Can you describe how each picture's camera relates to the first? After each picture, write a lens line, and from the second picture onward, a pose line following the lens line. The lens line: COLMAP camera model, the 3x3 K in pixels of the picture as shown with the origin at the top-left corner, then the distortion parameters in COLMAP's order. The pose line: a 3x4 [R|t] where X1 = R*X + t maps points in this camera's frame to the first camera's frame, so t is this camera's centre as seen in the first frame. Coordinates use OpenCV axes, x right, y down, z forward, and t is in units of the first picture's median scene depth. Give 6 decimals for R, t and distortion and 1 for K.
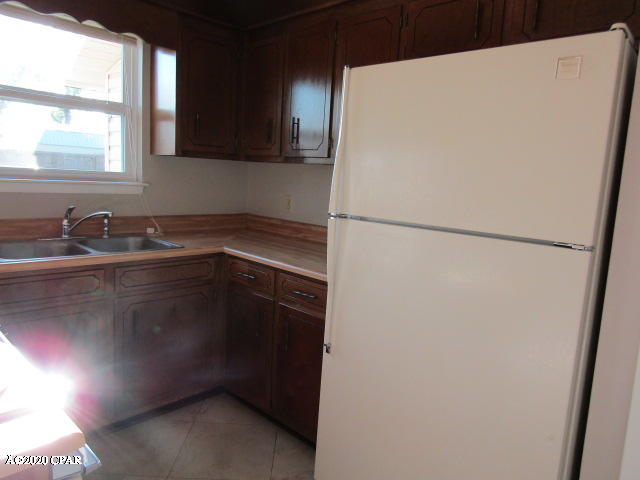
lens RADIAL K [[455.4, 0, 320.0], [0, 455.4, 240.0], [0, 0, 1]] dist [-0.006199, 0.002809]
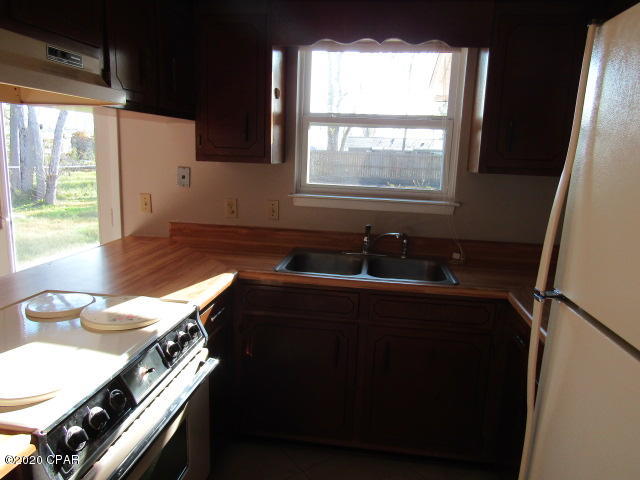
lens RADIAL K [[455.4, 0, 320.0], [0, 455.4, 240.0], [0, 0, 1]] dist [-0.006199, 0.002809]
pose [[0.576815, 0.114933, -0.808749, 0.211315], [-0.116598, 0.991499, 0.057744, -0.078887], [0.808511, 0.060991, 0.585312, 0.281591]]
